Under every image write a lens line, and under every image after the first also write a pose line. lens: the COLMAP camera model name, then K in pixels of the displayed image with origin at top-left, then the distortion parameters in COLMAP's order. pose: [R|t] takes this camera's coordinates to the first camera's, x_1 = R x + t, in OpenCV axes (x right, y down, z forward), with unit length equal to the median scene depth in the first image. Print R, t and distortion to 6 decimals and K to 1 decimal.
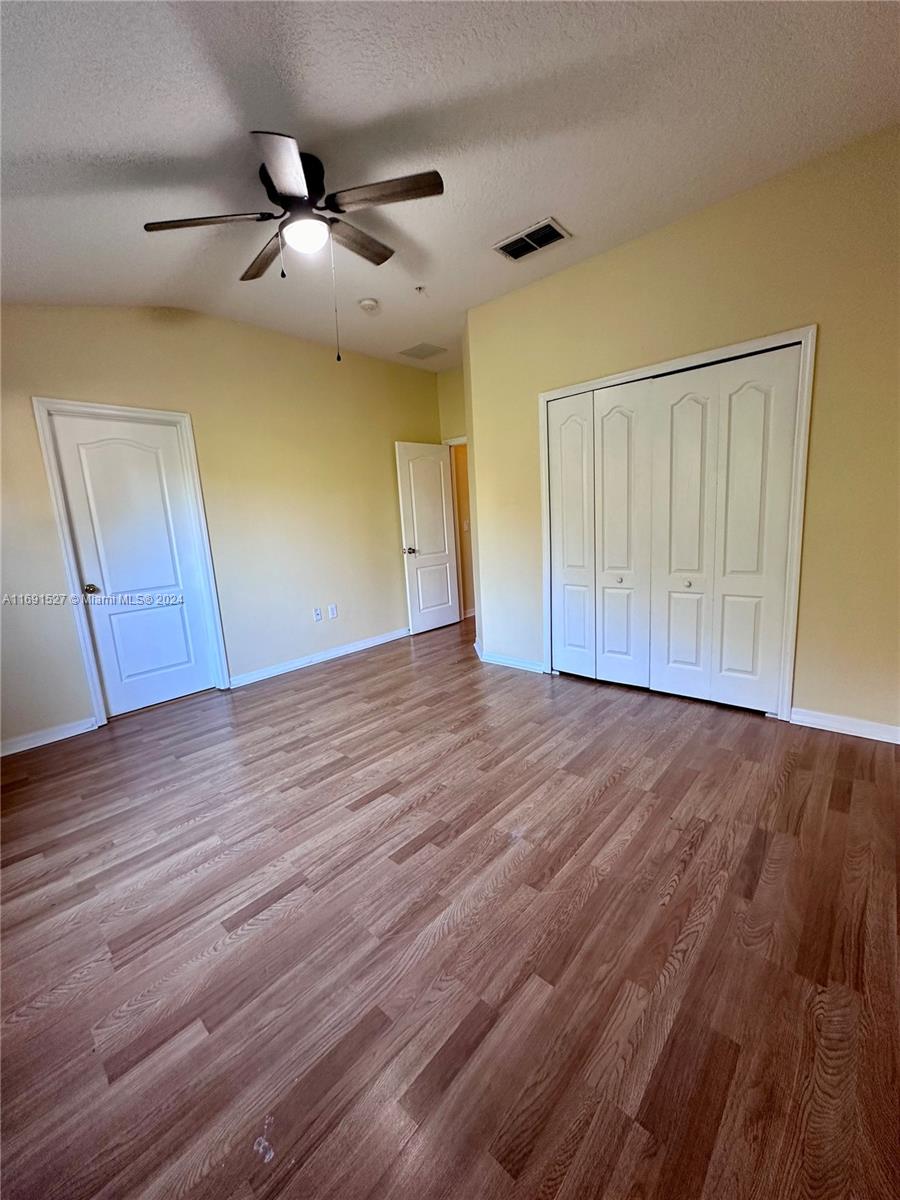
lens RADIAL K [[478.3, 0, 456.6], [0, 478.3, 598.9], [0, 0, 1]] dist [-0.004632, 0.001315]
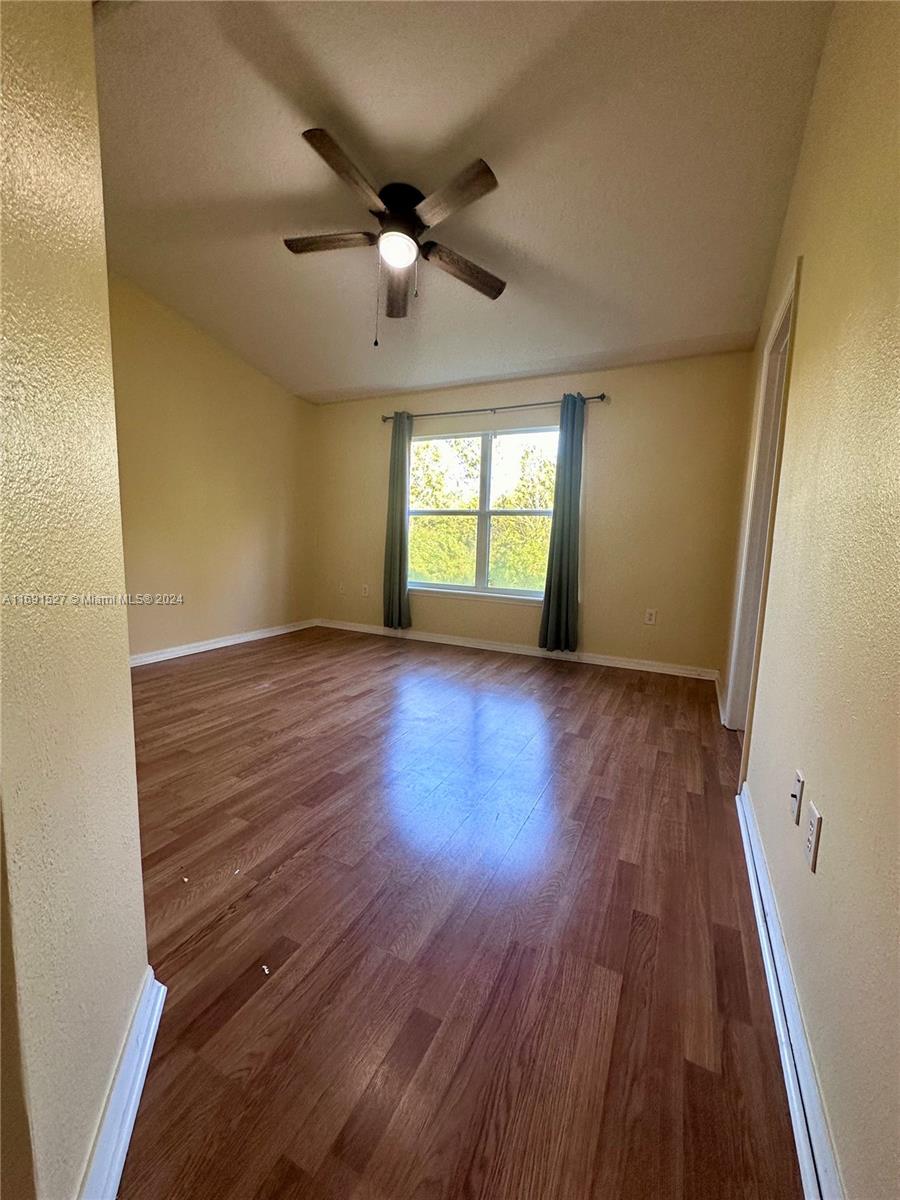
lens RADIAL K [[478.3, 0, 449.2], [0, 478.3, 601.1], [0, 0, 1]] dist [-0.004632, 0.001315]
pose [[-0.966193, 0.061547, -0.250367, -0.077388], [-0.018915, 0.951551, 0.306909, -0.260374], [0.257126, 0.301269, -0.918217, 2.030813]]
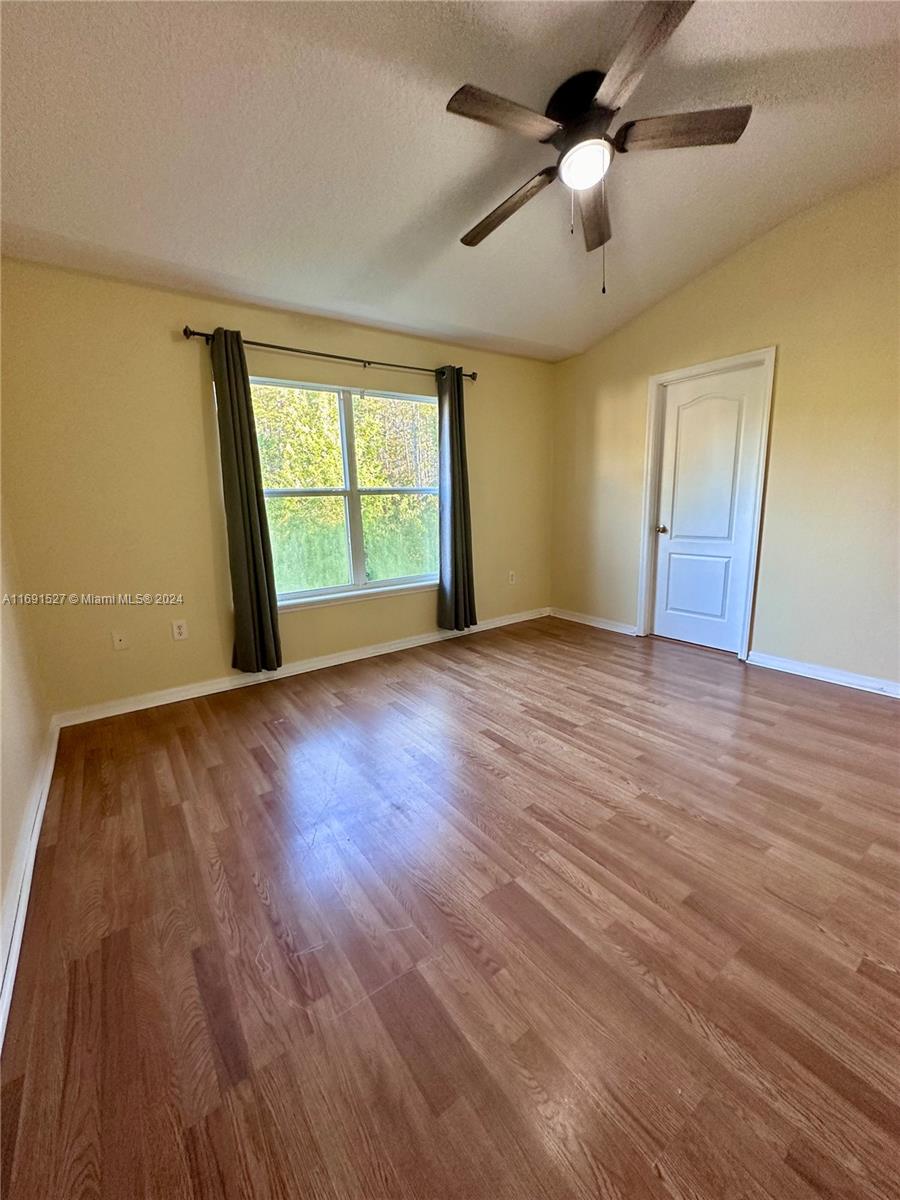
lens RADIAL K [[478.3, 0, 448.7], [0, 478.3, 602.4], [0, 0, 1]] dist [-0.004632, 0.001315]
pose [[-0.219299, 0.265333, -0.938886, 0.708231], [-0.125504, 0.946644, 0.296840, -0.175965], [0.967552, 0.182931, -0.174297, 0.906329]]
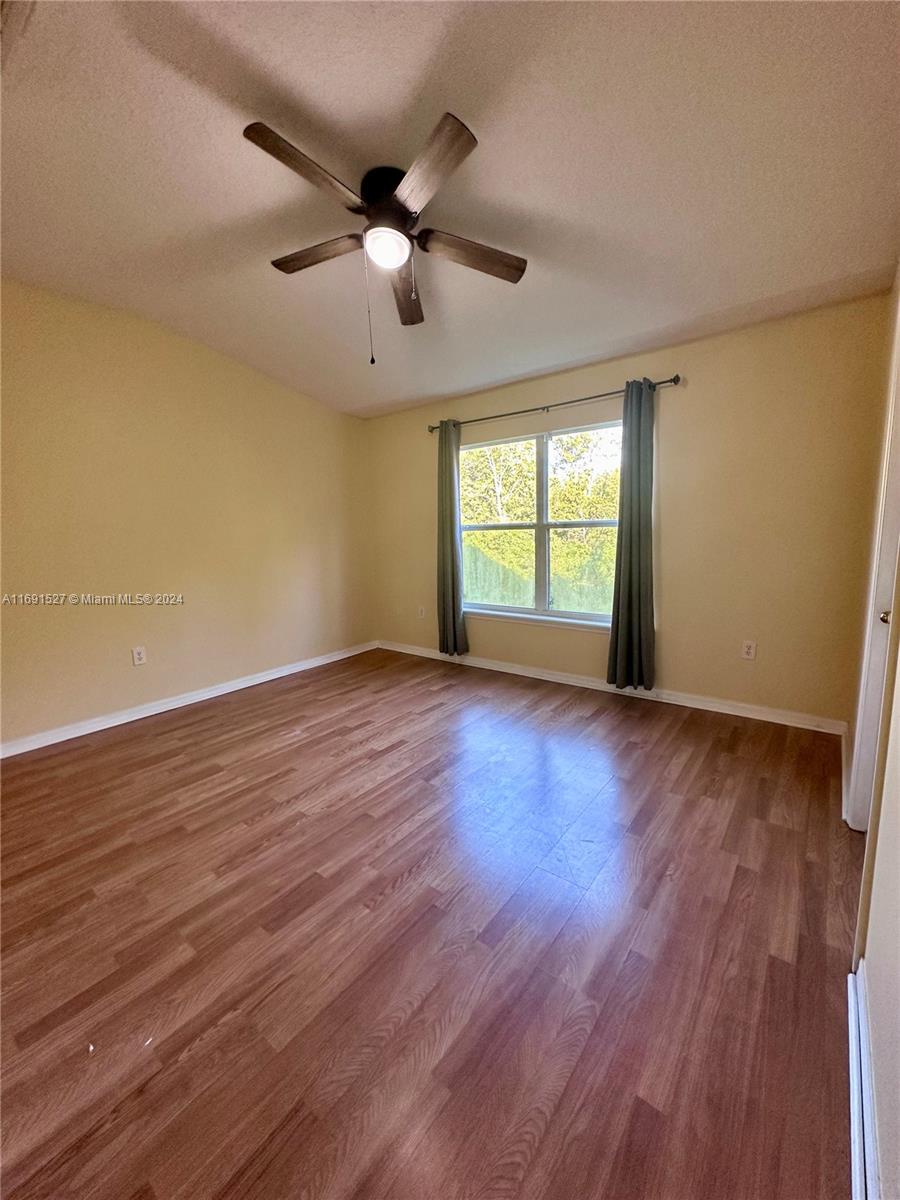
lens RADIAL K [[478.3, 0, 450.0], [0, 478.3, 601.3], [0, 0, 1]] dist [-0.004632, 0.001315]
pose [[-0.994652, 0.096211, -0.037569, -0.289145], [0.079033, 0.943140, 0.322864, -0.325110], [0.066496, 0.318168, -0.945700, 1.868050]]
